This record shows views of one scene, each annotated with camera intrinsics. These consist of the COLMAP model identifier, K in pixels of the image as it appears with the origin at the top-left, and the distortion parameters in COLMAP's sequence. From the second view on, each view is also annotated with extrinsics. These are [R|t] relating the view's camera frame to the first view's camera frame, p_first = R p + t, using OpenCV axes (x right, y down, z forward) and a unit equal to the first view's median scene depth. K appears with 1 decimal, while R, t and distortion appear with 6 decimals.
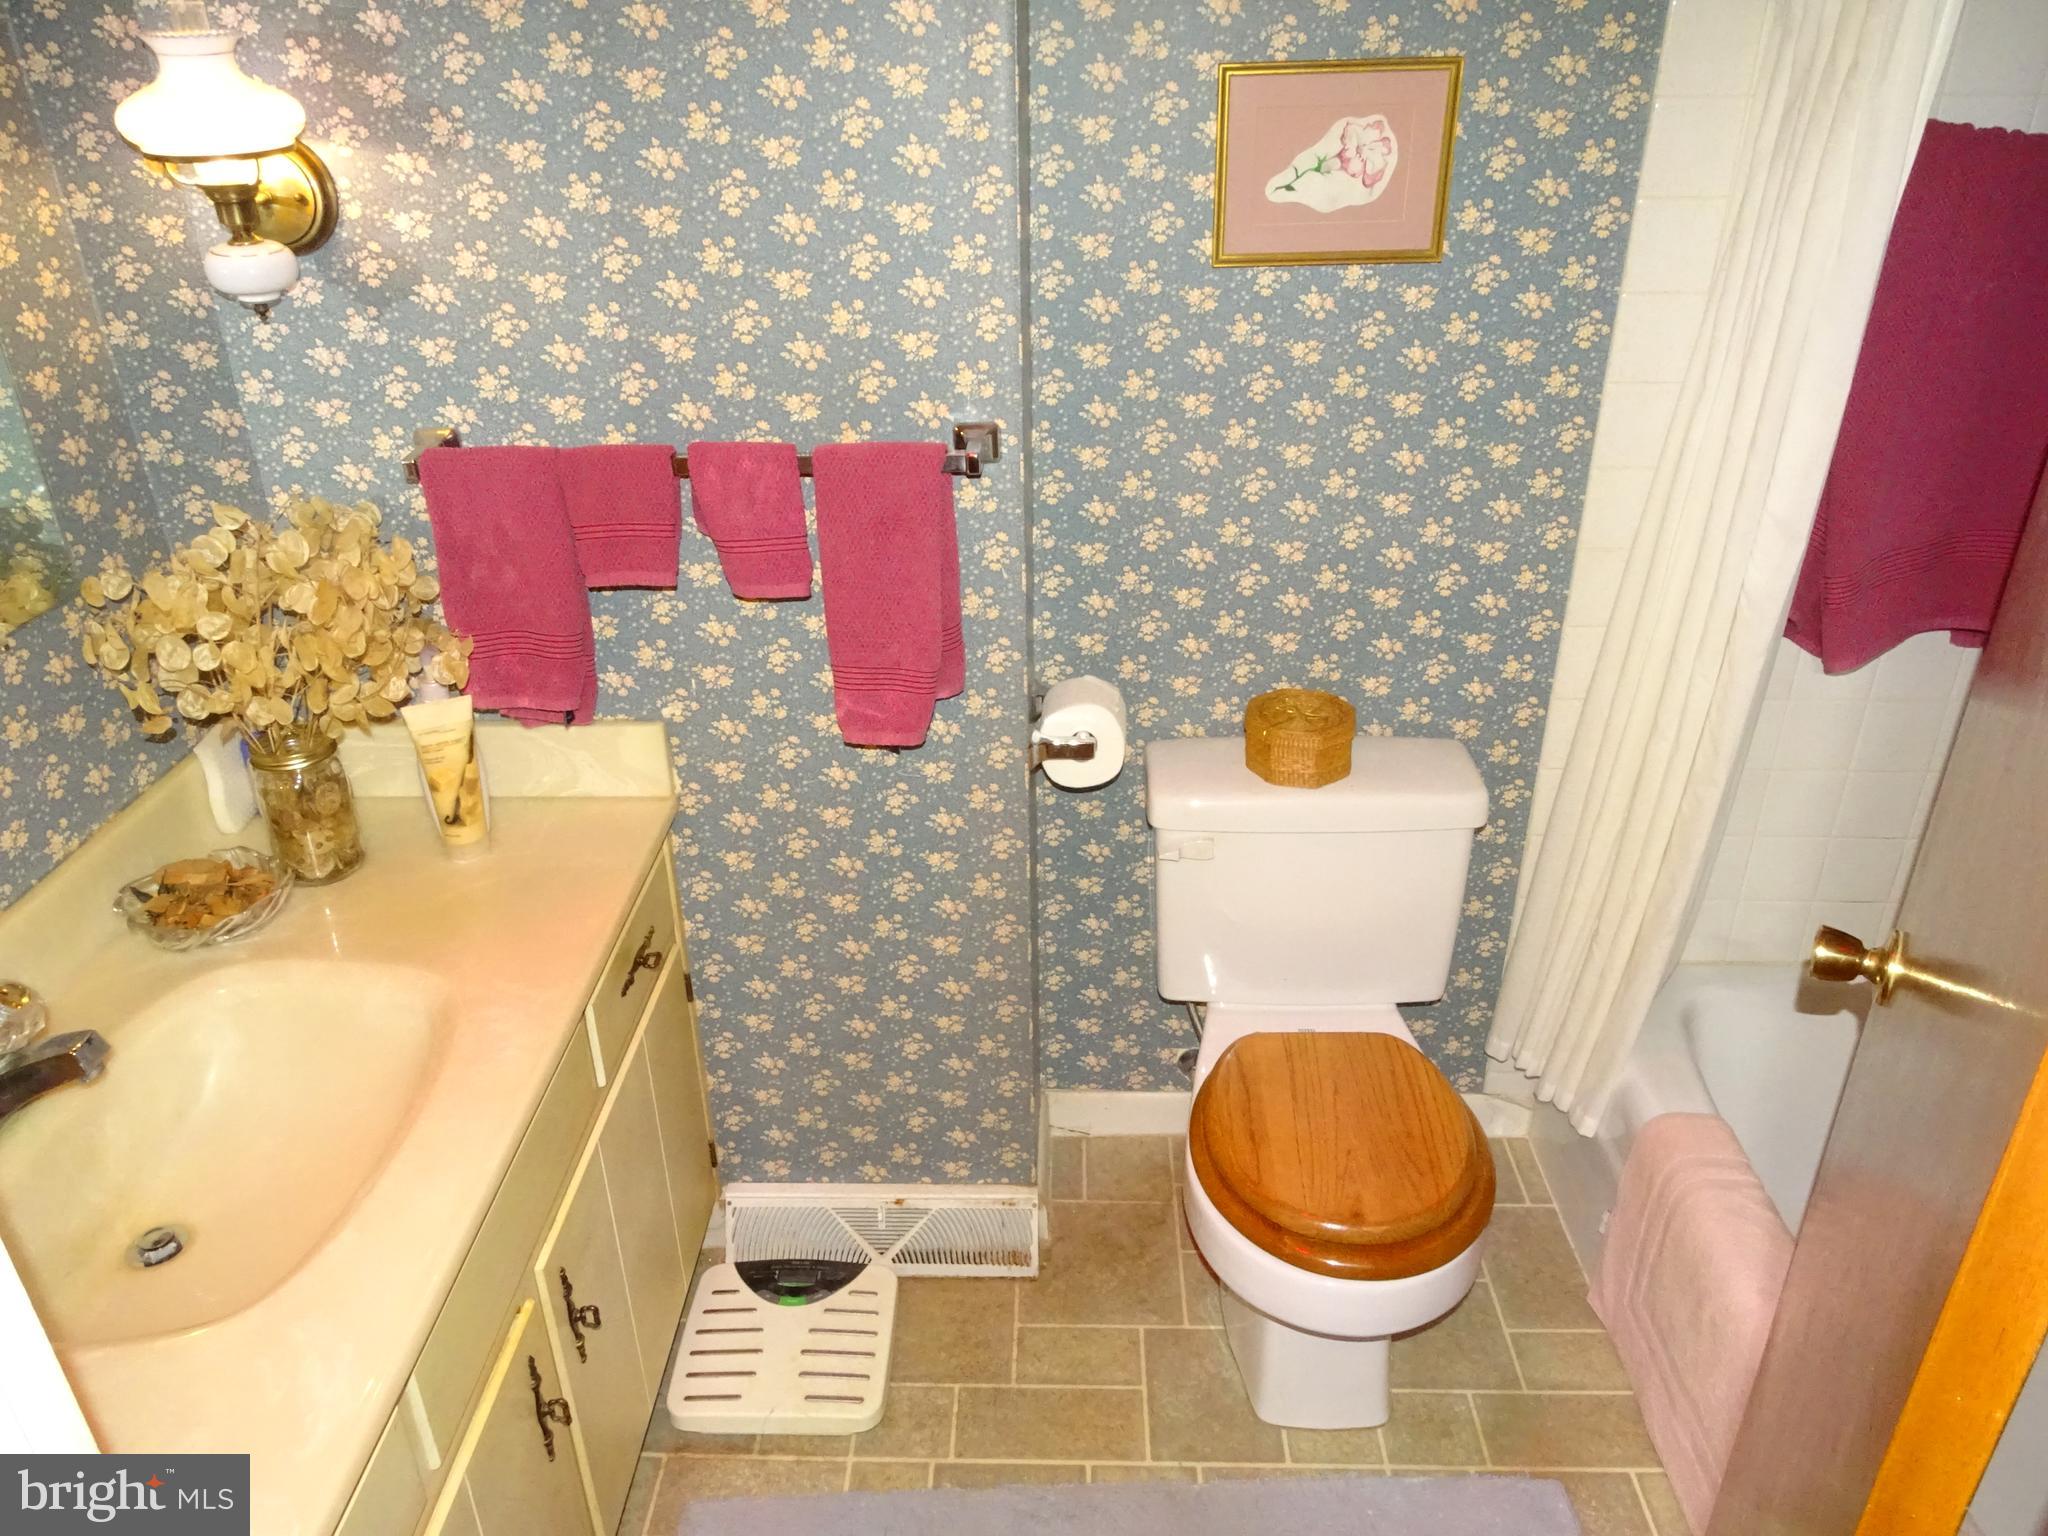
lens RADIAL K [[1442.8, 0, 1024.0], [0, 1442.8, 768.0], [0, 0, 1]] dist [-0.001334, -0.020313]
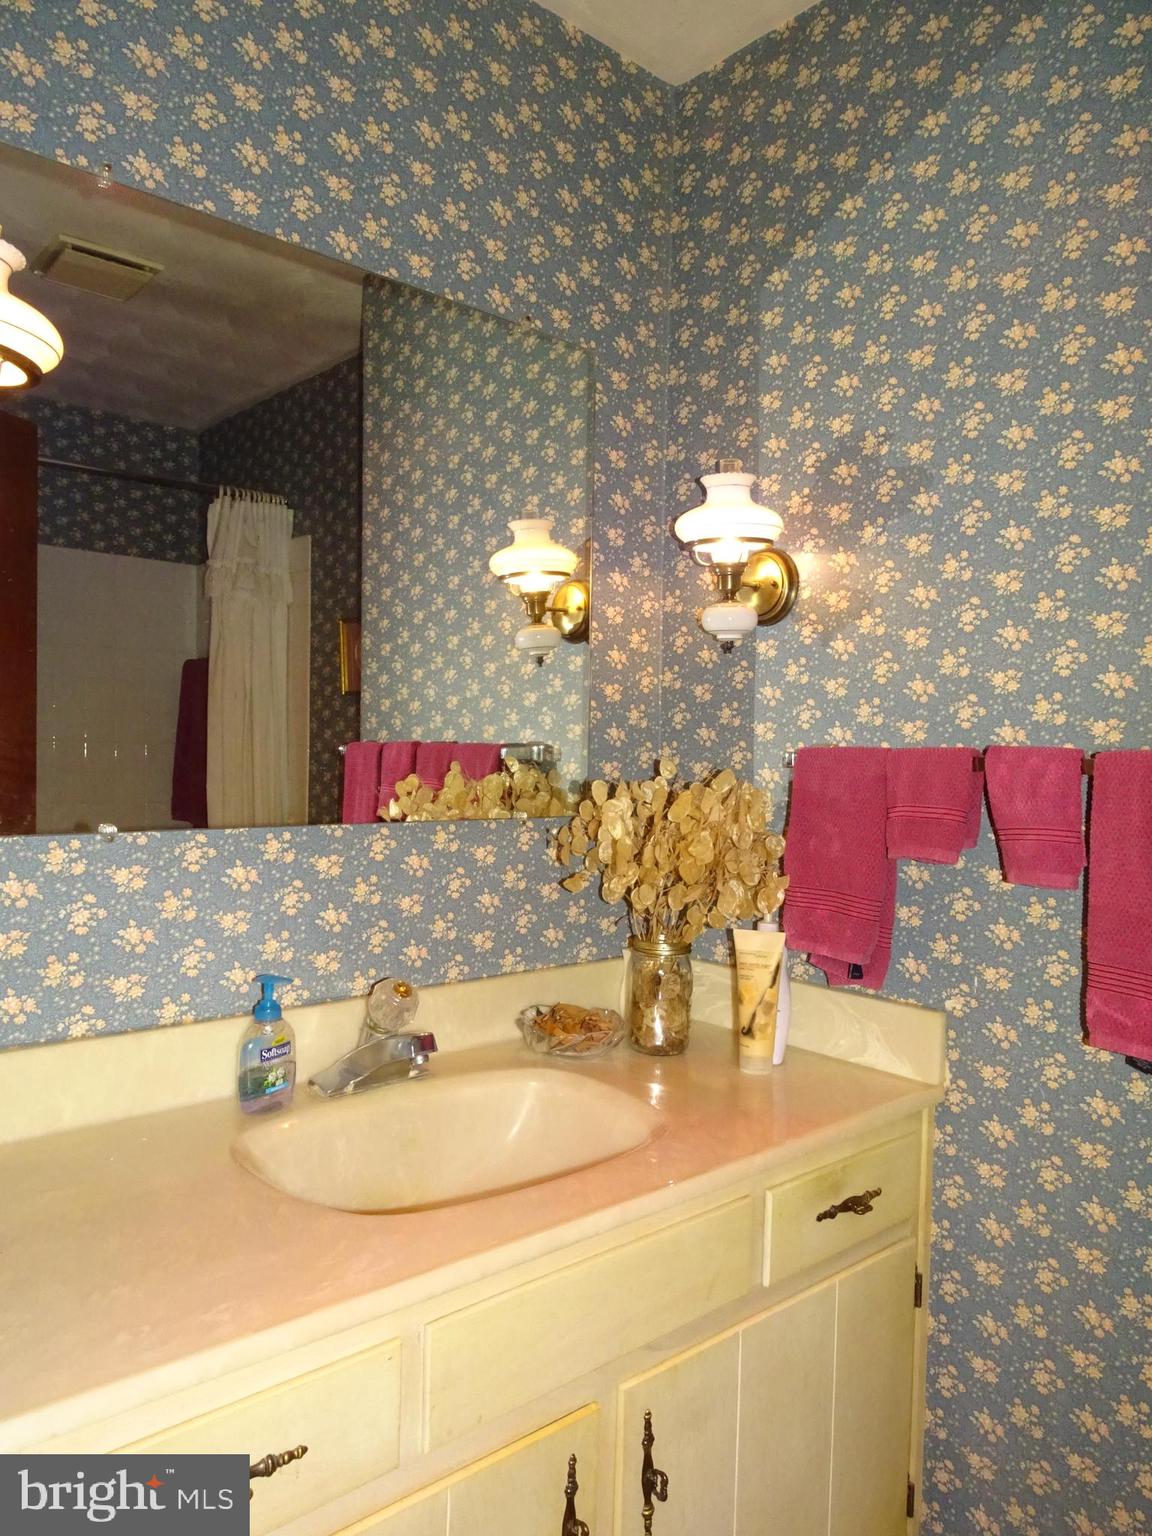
lens RADIAL K [[1082.1, 0, 576.0], [0, 1082.1, 768.0], [0, 0, 1]] dist [-0.001334, -0.020313]
pose [[0.676466, 0.039245, -0.735427, 0.176070], [-0.371688, 0.880269, -0.294915, 0.165138], [0.635800, 0.472850, 0.610059, 0.237471]]
